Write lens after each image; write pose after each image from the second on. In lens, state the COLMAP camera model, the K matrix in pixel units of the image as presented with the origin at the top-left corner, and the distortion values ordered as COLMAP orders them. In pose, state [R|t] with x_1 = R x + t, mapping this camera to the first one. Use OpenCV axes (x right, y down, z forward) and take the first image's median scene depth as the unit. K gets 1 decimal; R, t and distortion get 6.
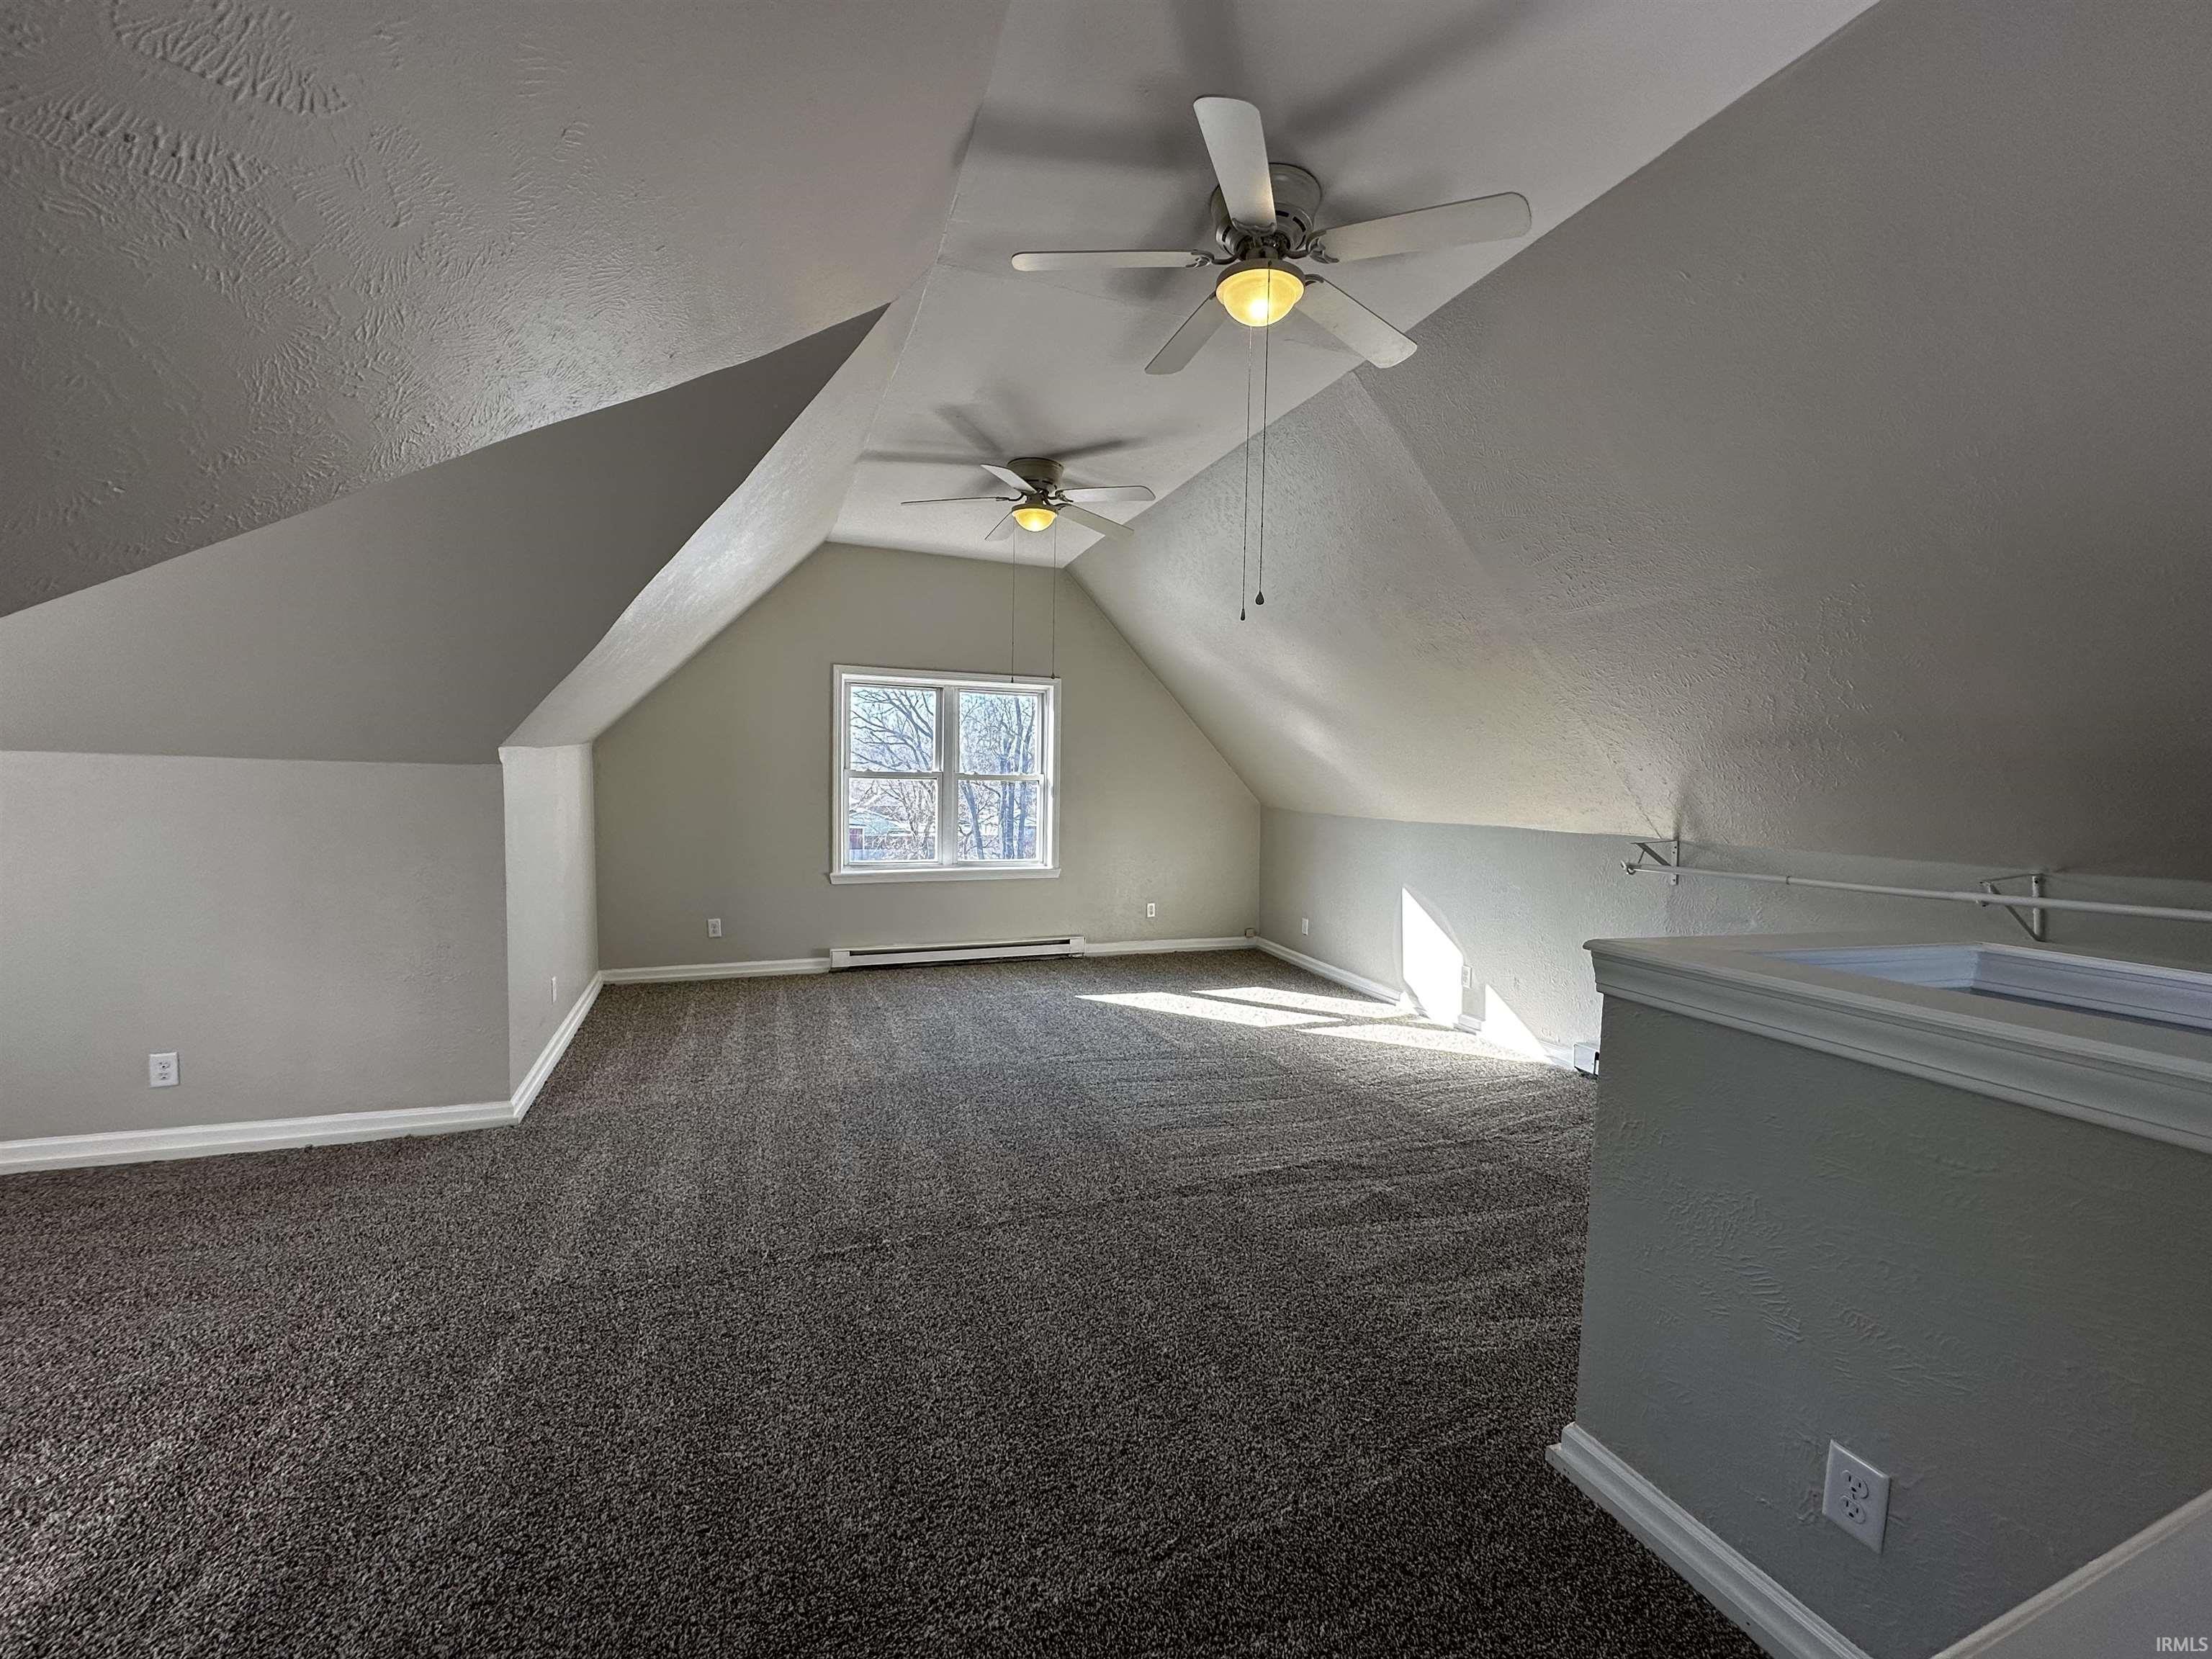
lens RADIAL K [[877.6, 0, 1106.0], [0, 877.6, 829.5], [0, 0, 1]] dist [-0.000886, 0.000059]
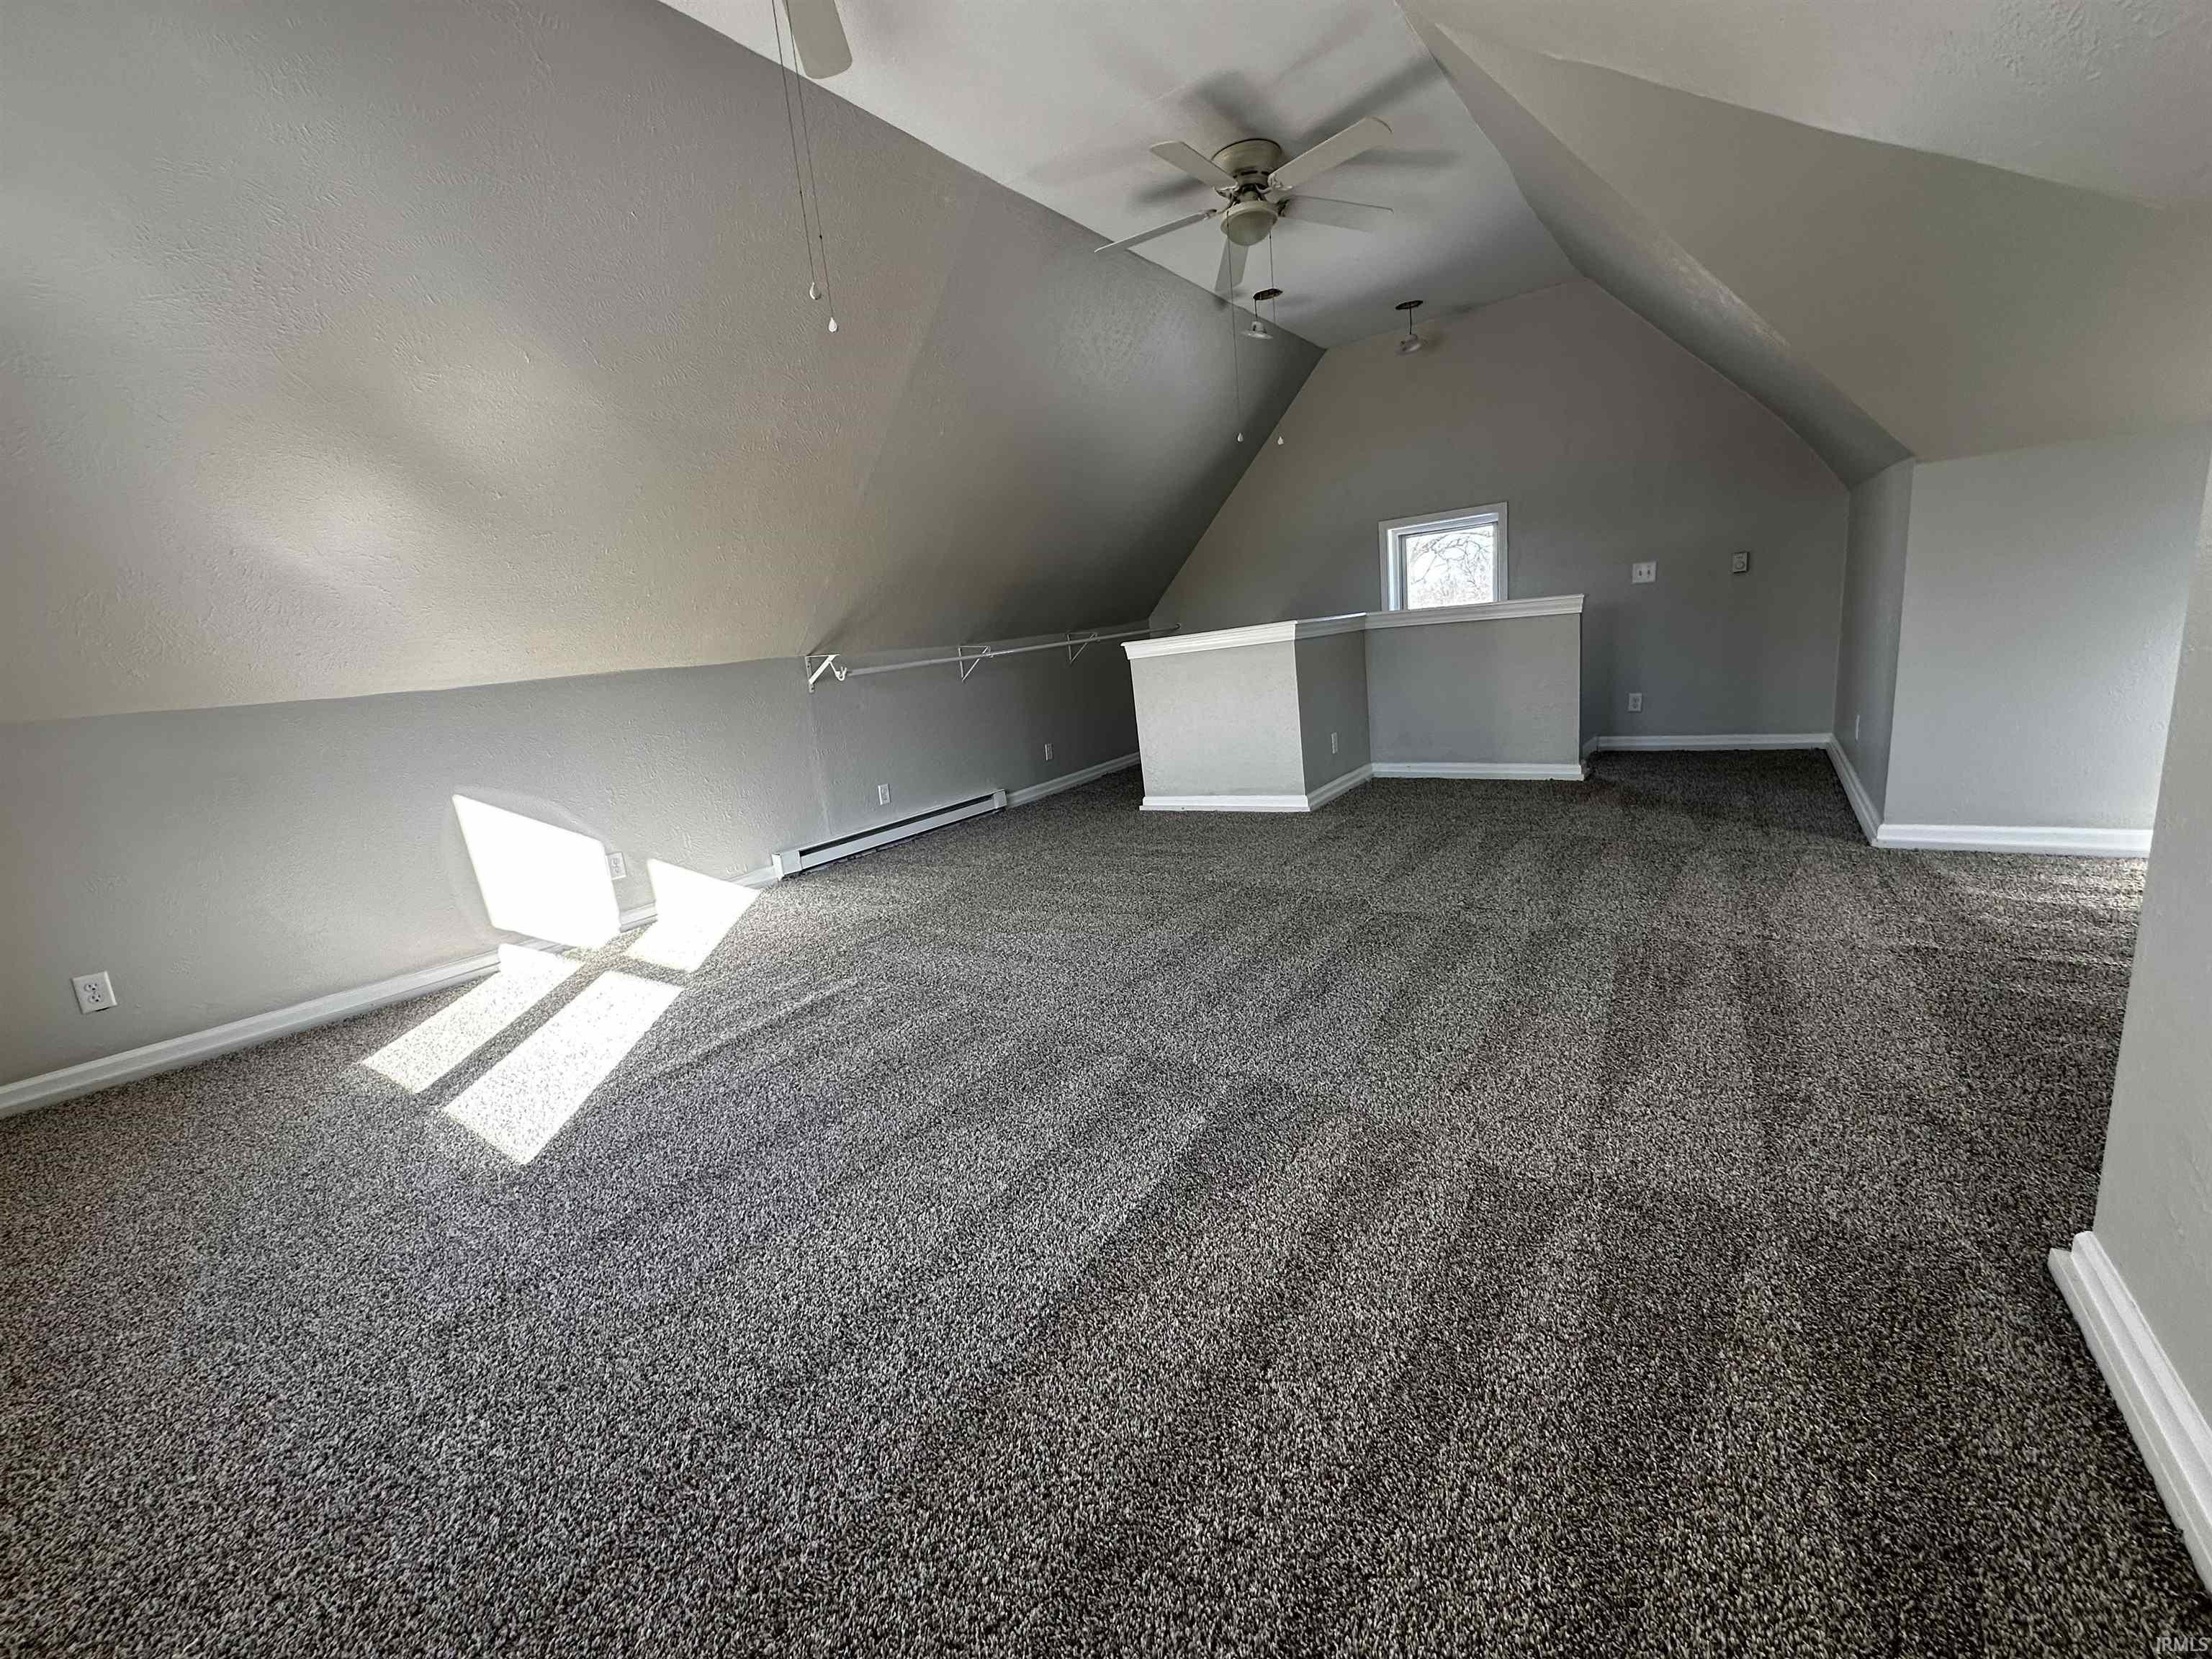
lens RADIAL K [[881.9, 0, 1106.0], [0, 881.9, 829.5], [0, 0, 1]] dist [-0.000940, 0.000344]
pose [[-0.583438, -0.156548, 0.796927, -0.415687], [0.112515, 0.956204, 0.270210, -0.025978], [-0.804326, 0.247317, -0.540272, 0.902073]]
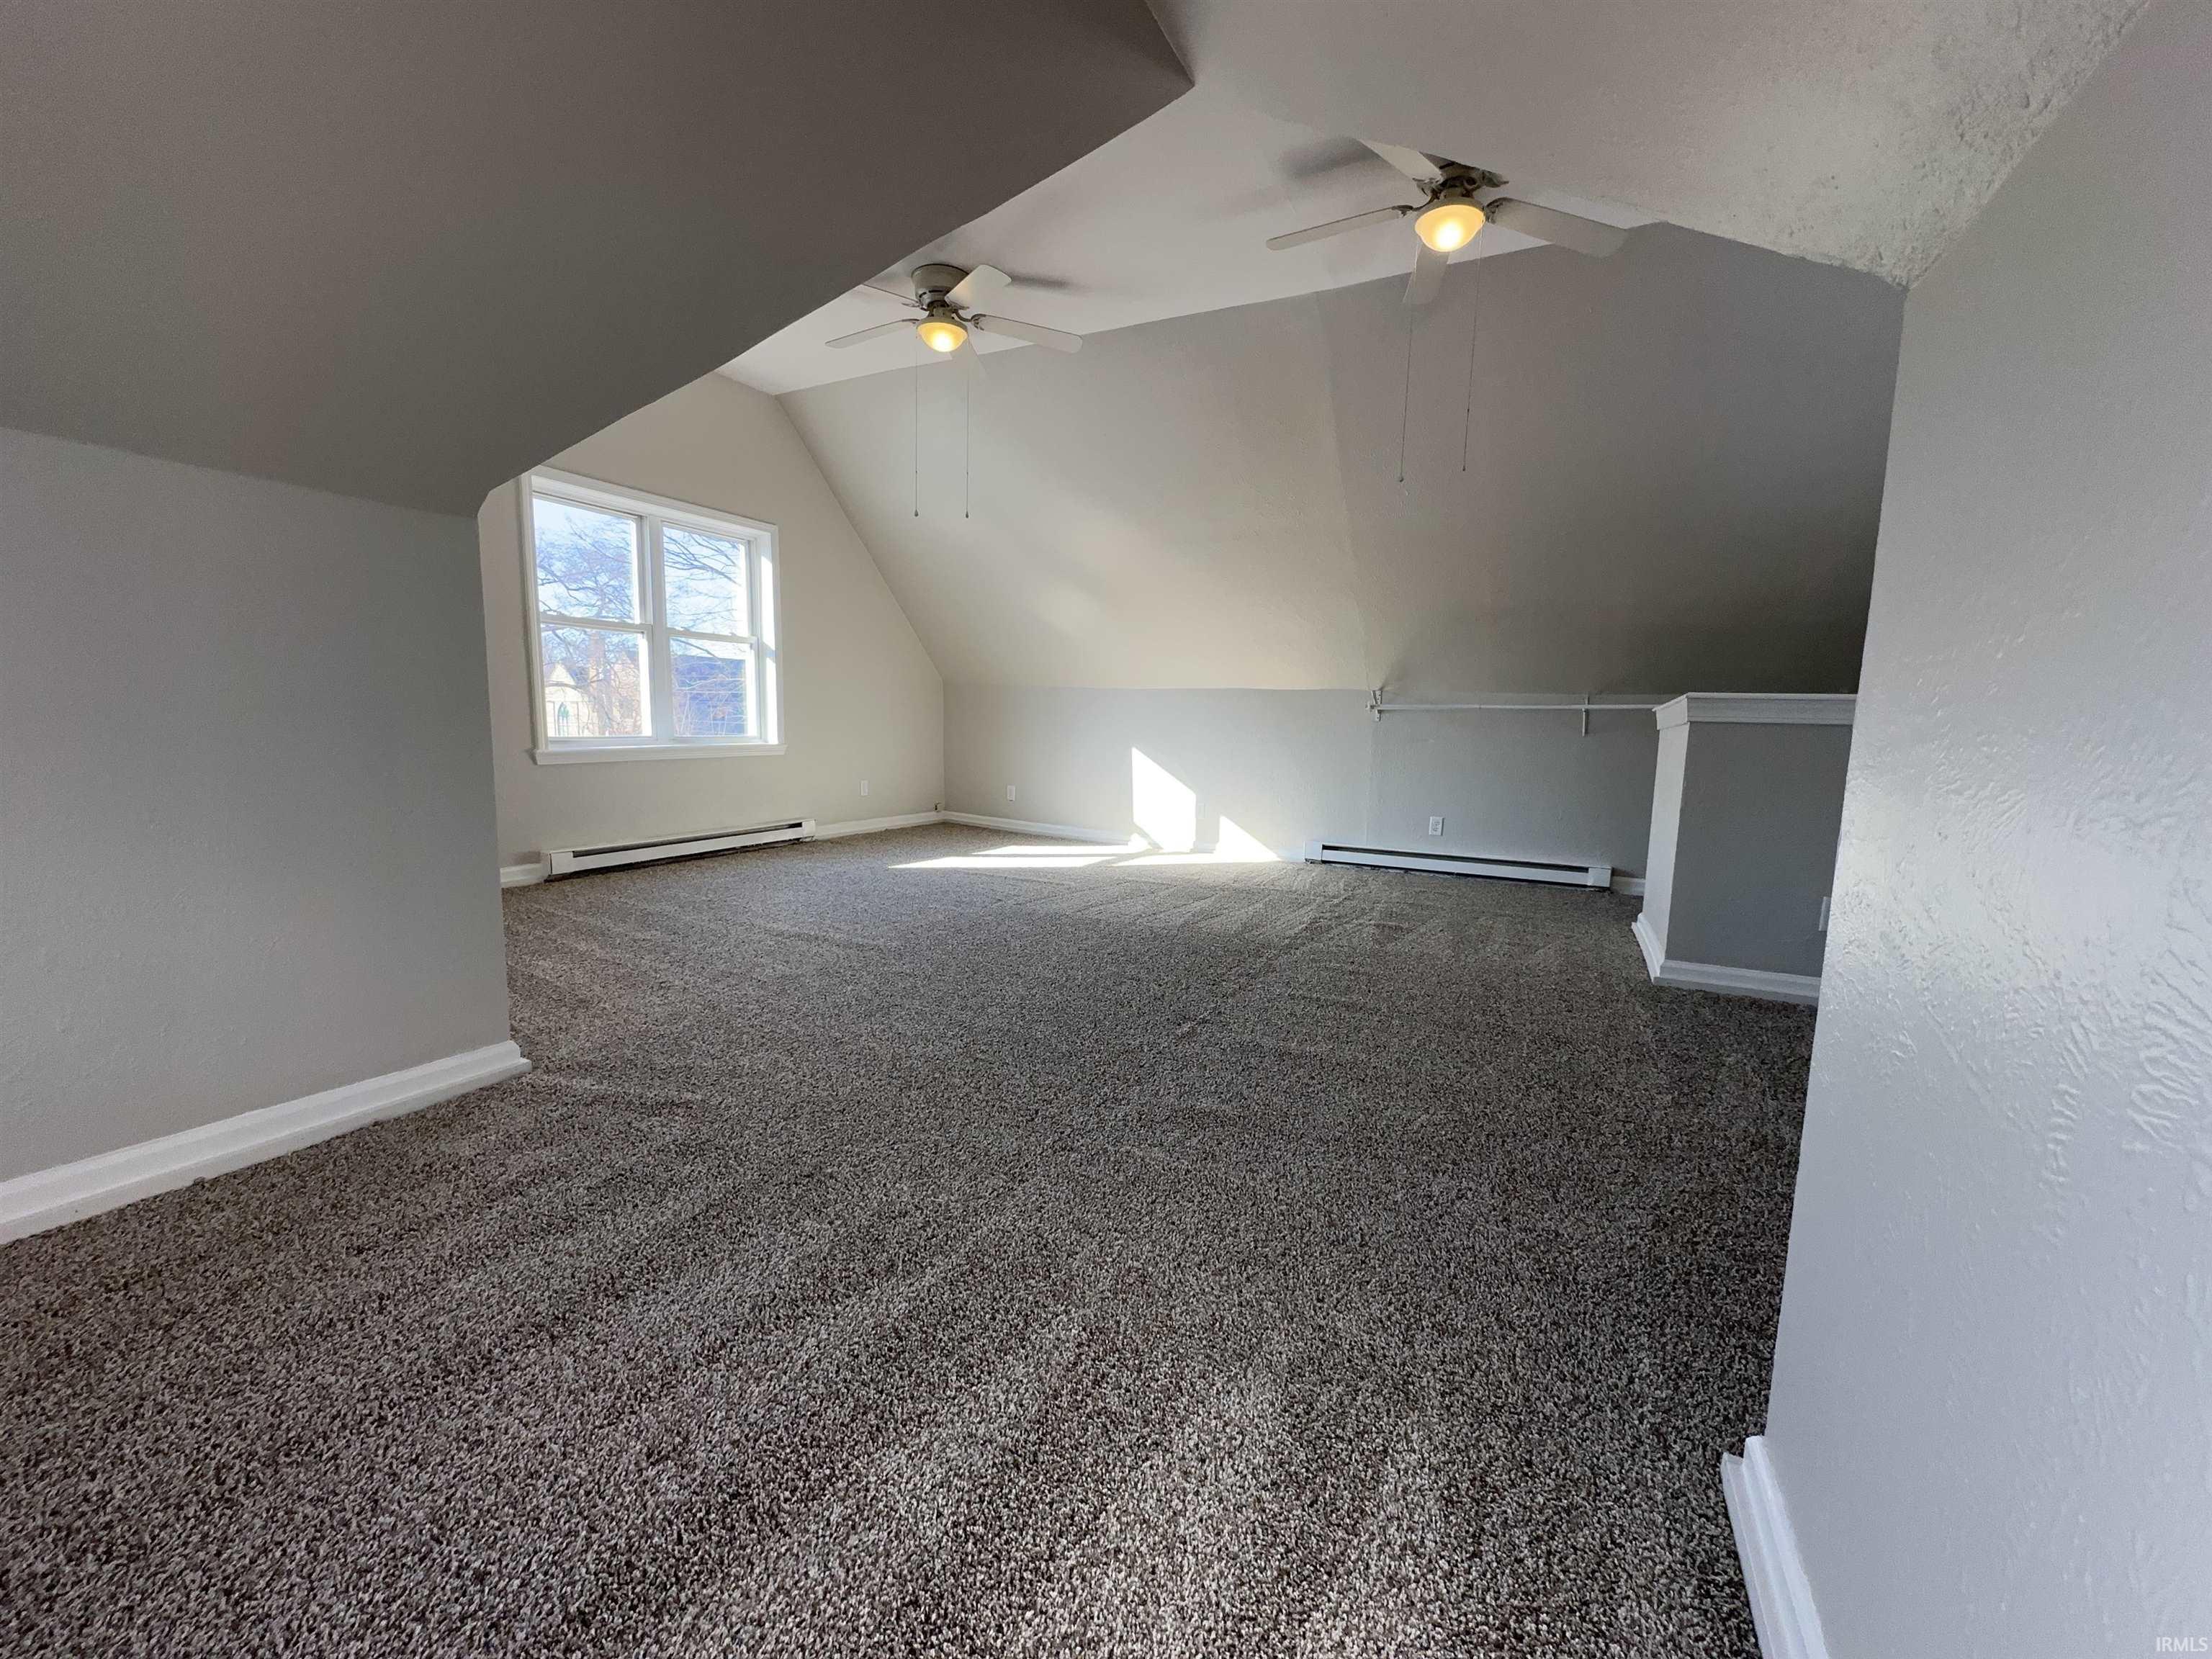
lens RADIAL K [[881.9, 0, 1106.0], [0, 881.9, 829.5], [0, 0, 1]] dist [-0.000940, 0.000344]
pose [[0.733660, -0.086528, 0.673985, -0.466463], [0.029530, 0.994982, 0.095595, 0.059896], [-0.678874, -0.050231, 0.732534, 0.125917]]
